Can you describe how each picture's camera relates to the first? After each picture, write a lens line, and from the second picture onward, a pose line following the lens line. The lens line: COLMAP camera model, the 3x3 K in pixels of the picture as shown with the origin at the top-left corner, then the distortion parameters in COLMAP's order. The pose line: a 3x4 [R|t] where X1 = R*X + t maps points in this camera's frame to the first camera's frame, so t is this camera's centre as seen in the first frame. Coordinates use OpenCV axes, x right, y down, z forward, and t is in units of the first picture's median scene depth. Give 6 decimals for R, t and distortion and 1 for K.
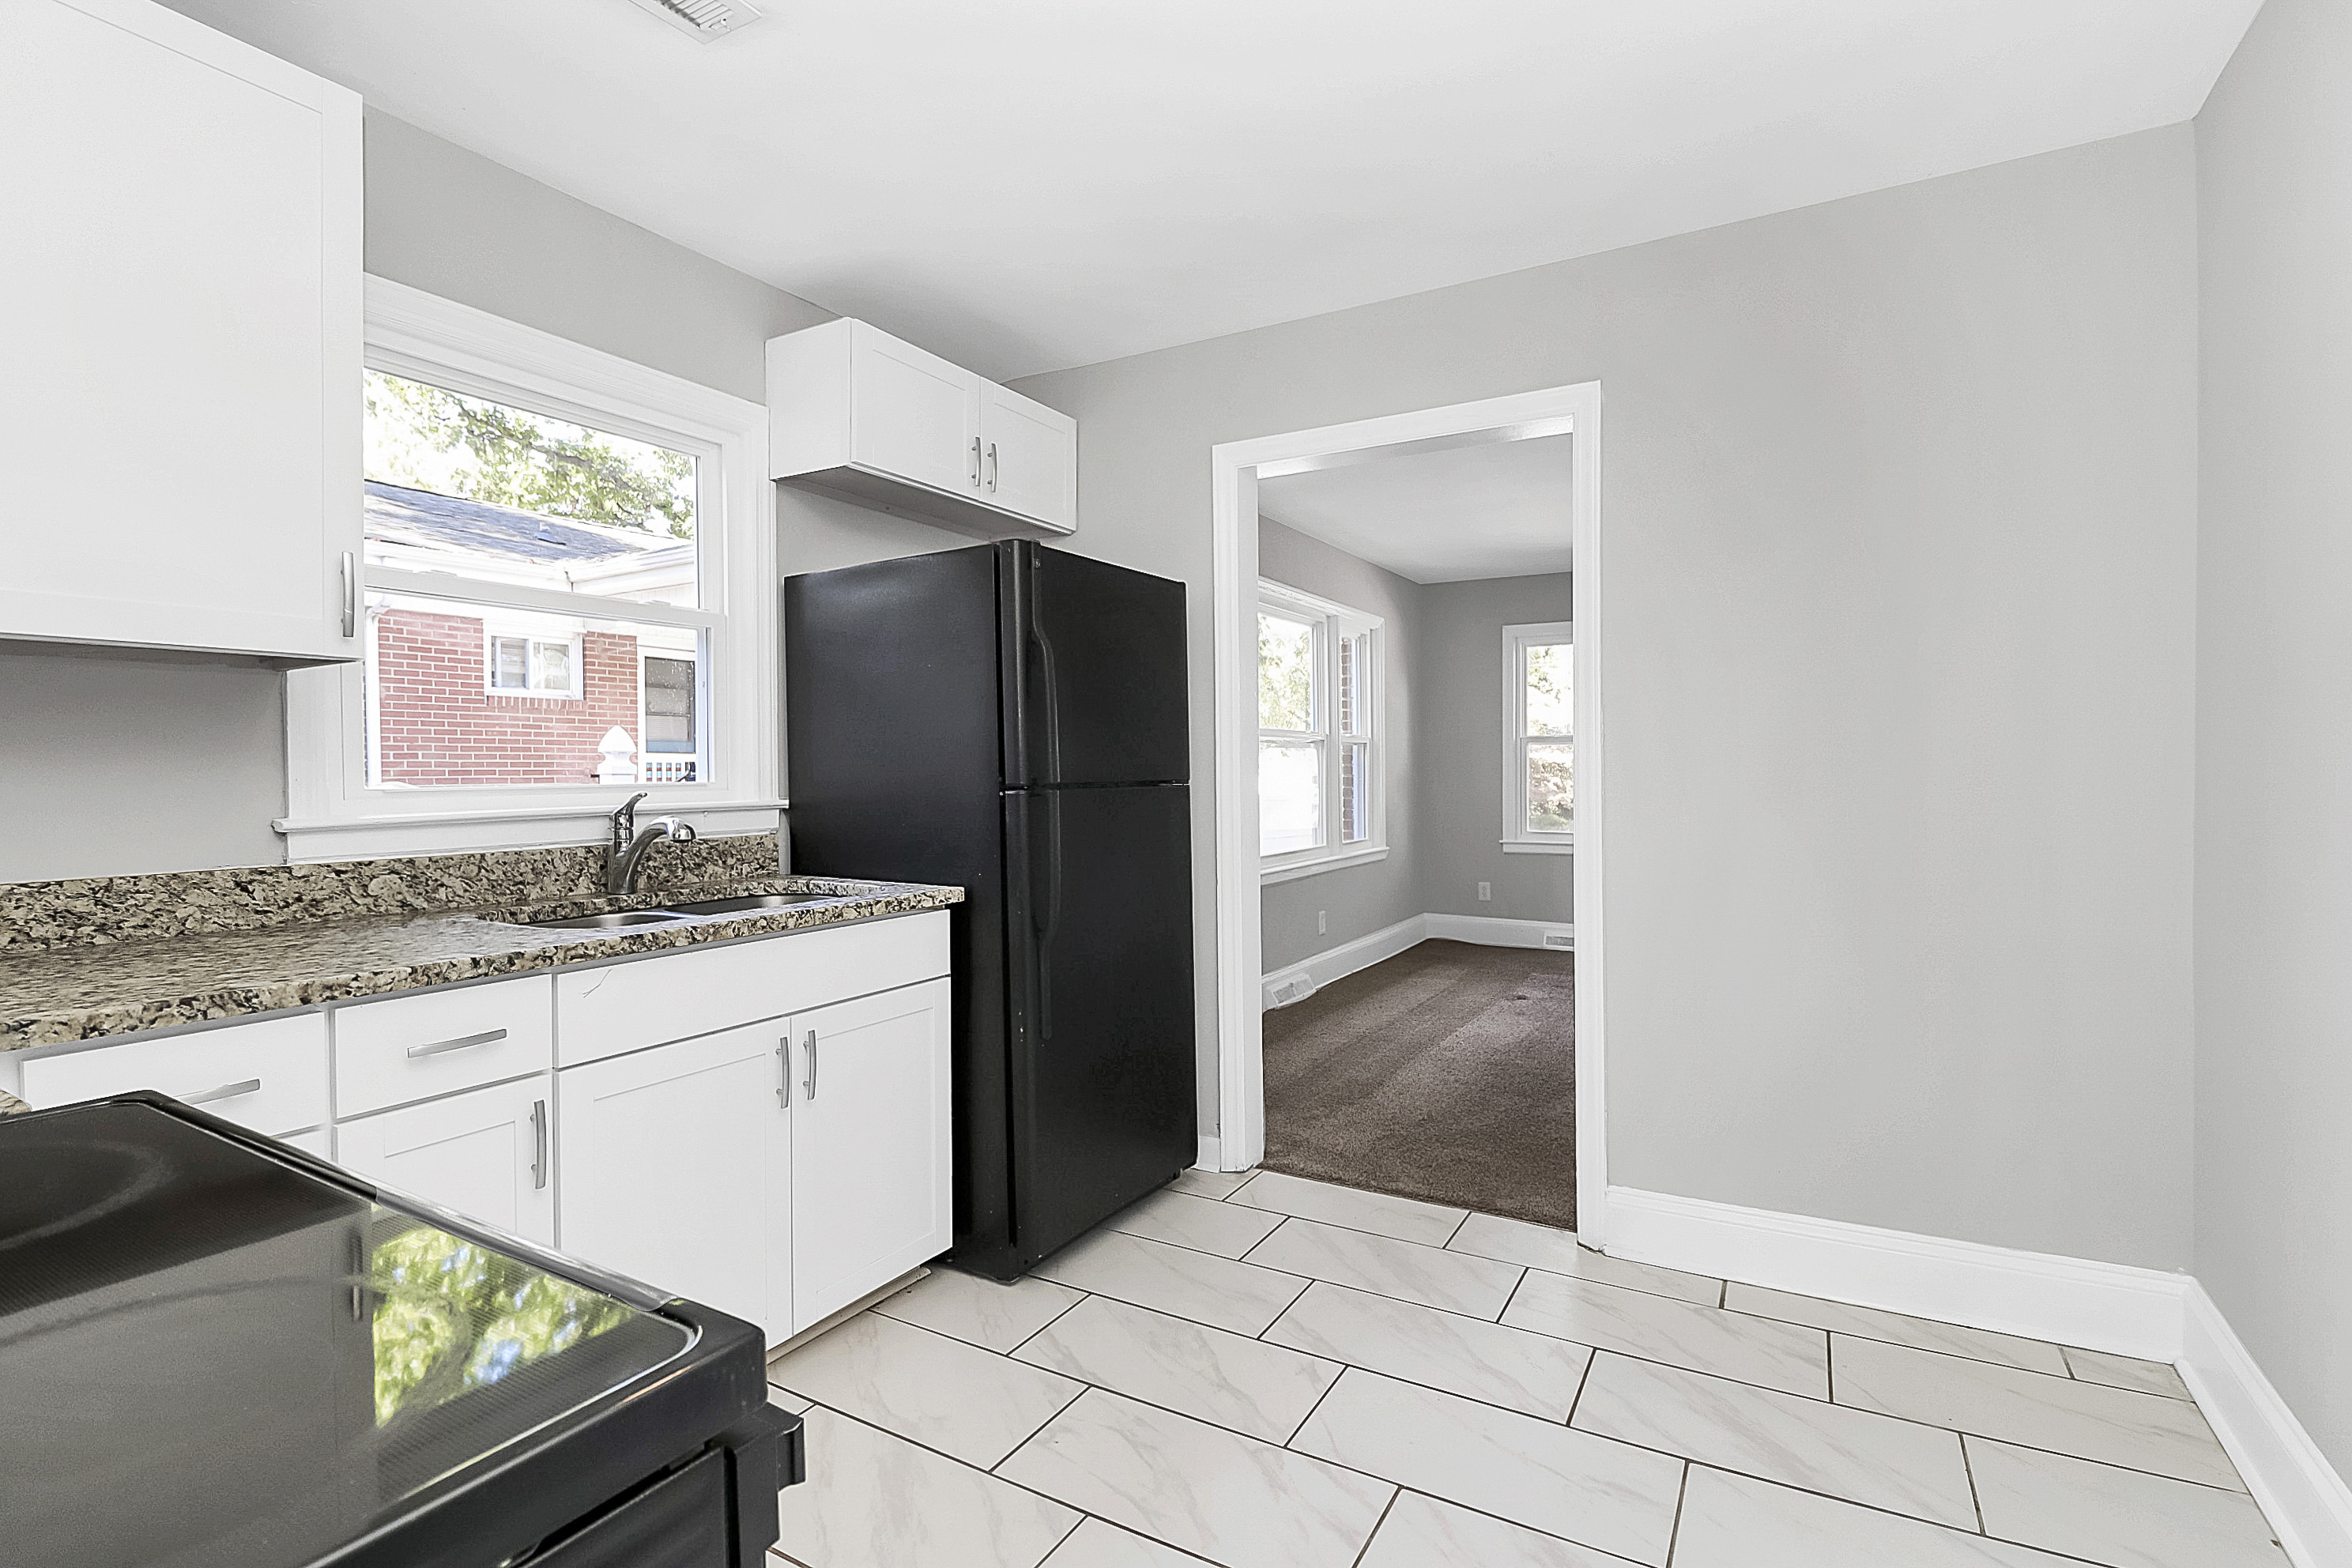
lens RADIAL K [[1105.9, 0, 1170.5], [0, 1105.9, 776.4], [0, 0, 1]] dist [0.001209, -0.014677]
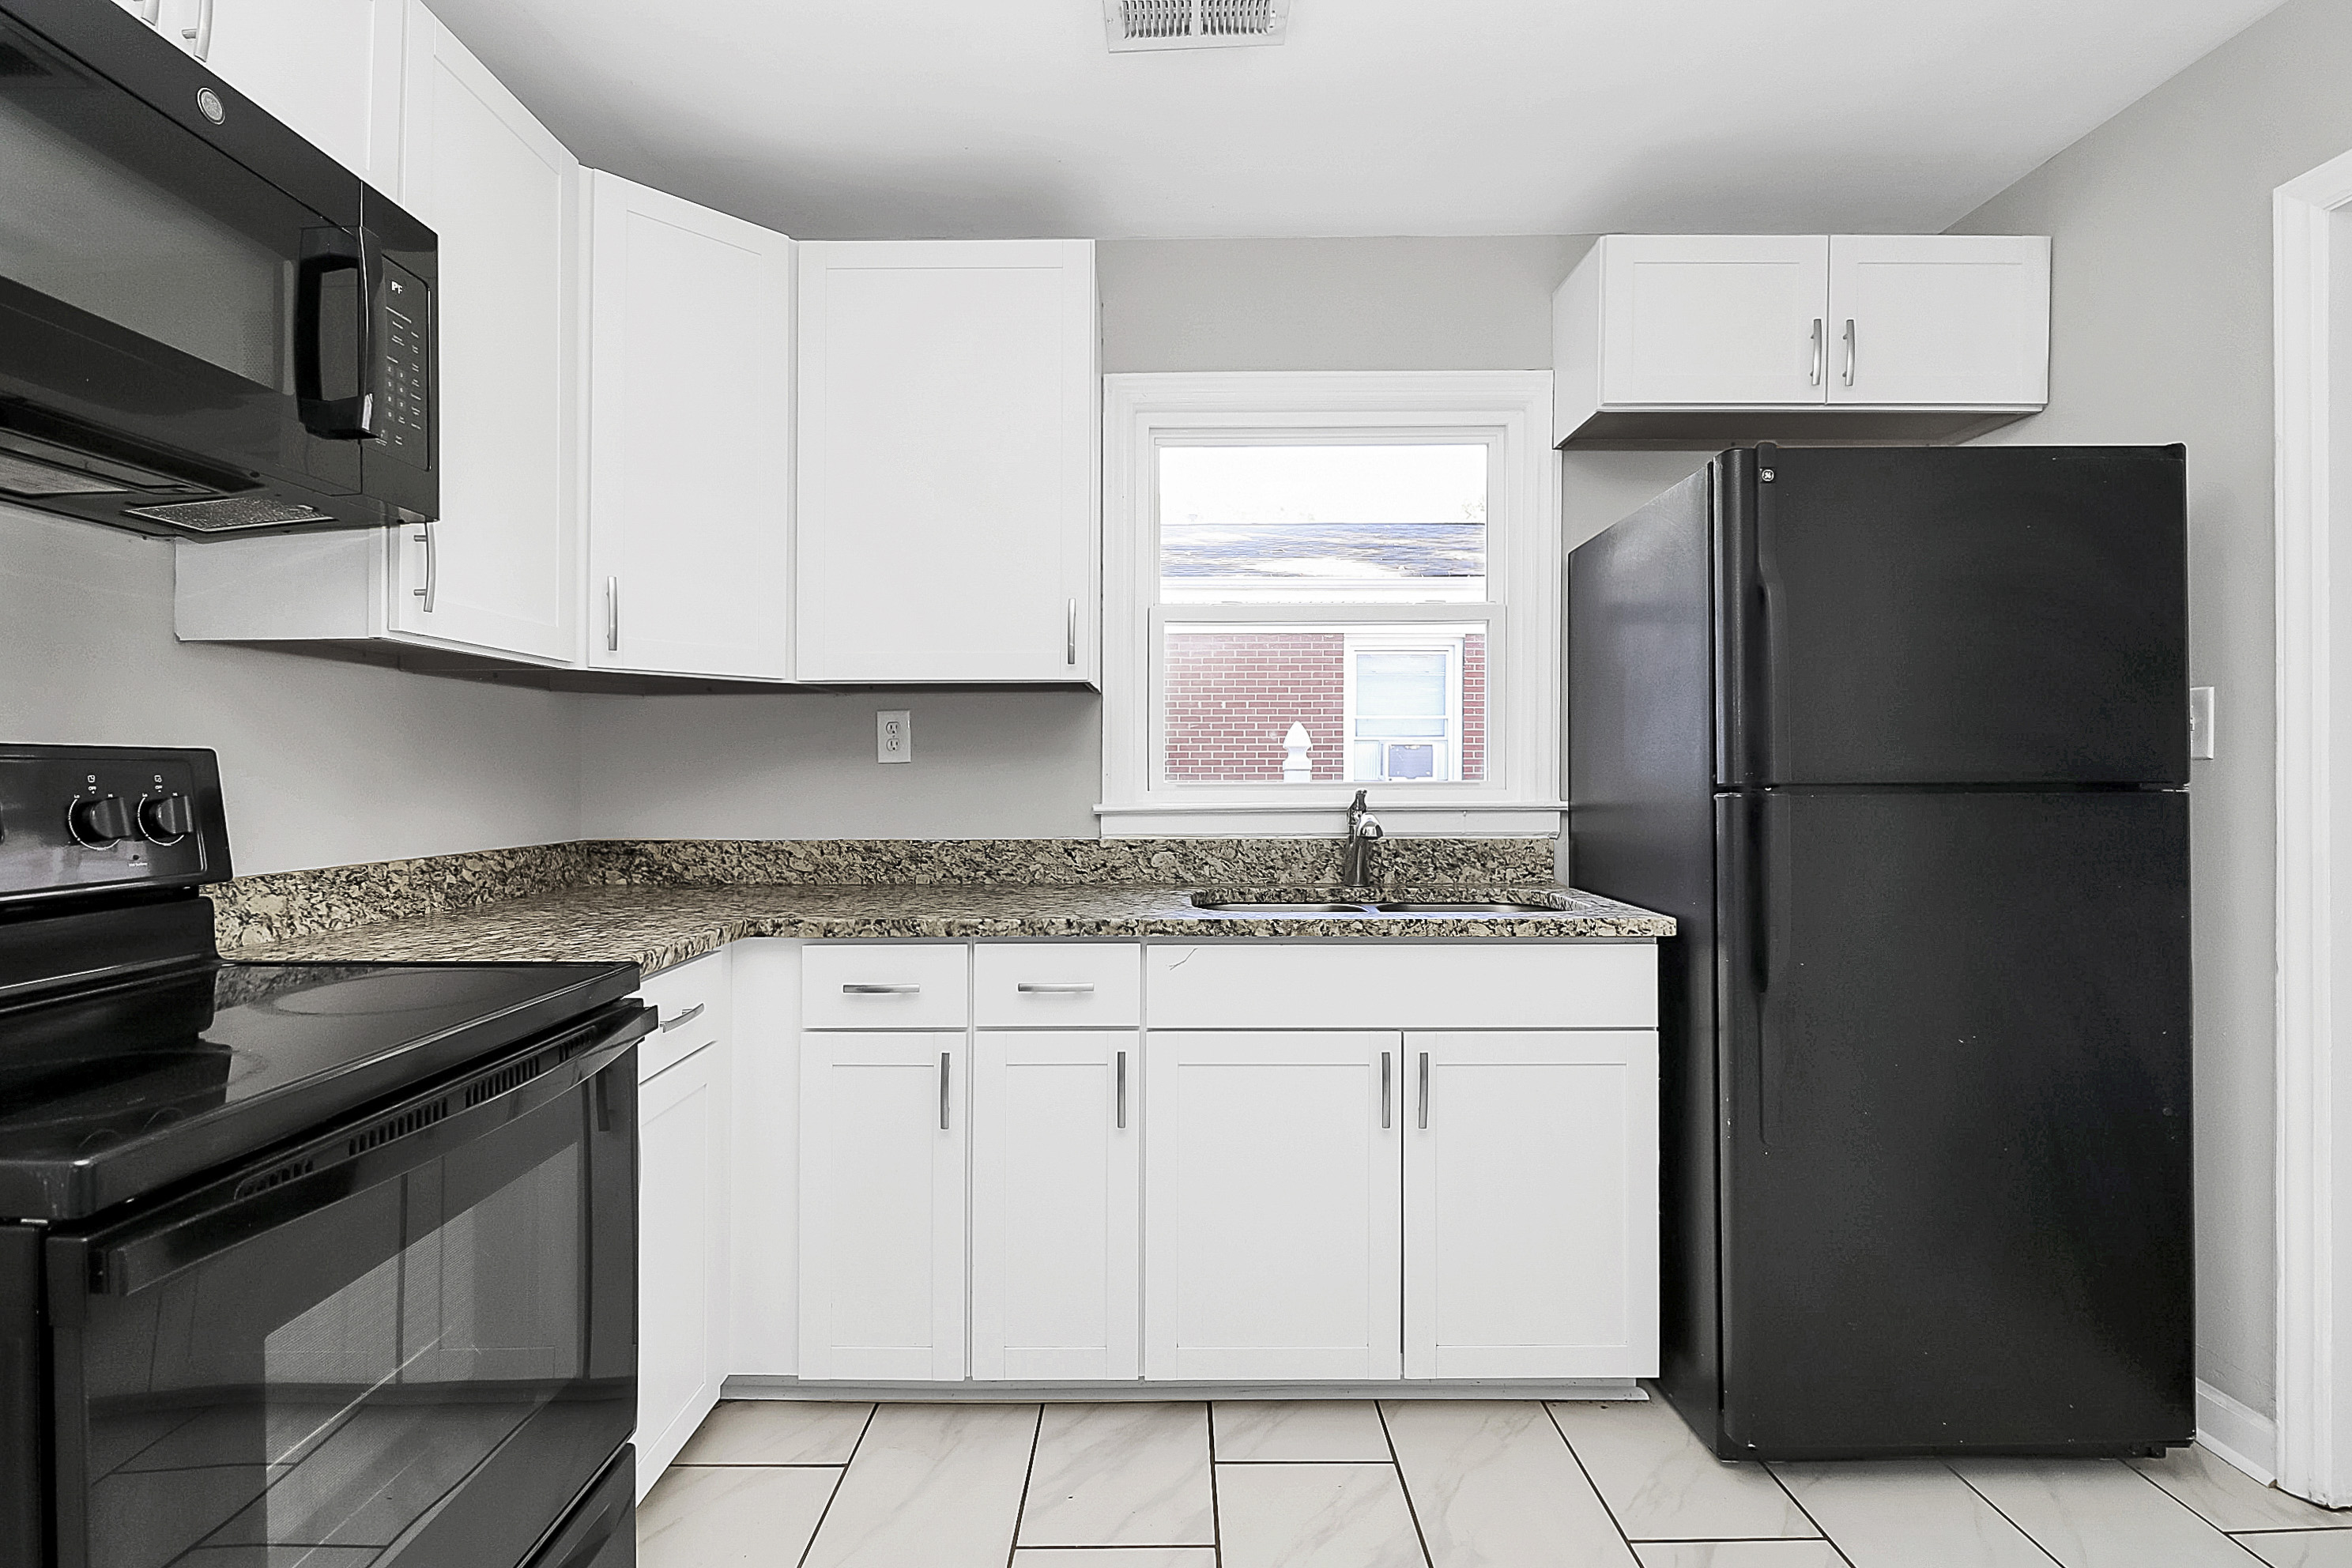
lens RADIAL K [[1105.9, 0, 1170.5], [0, 1105.9, 776.4], [0, 0, 1]] dist [0.001209, -0.014677]
pose [[0.498088, 0.002253, -0.867124, 0.358887], [-0.006617, 0.999977, -0.001202, 0.005619], [0.867101, 0.006337, 0.498091, 0.367463]]
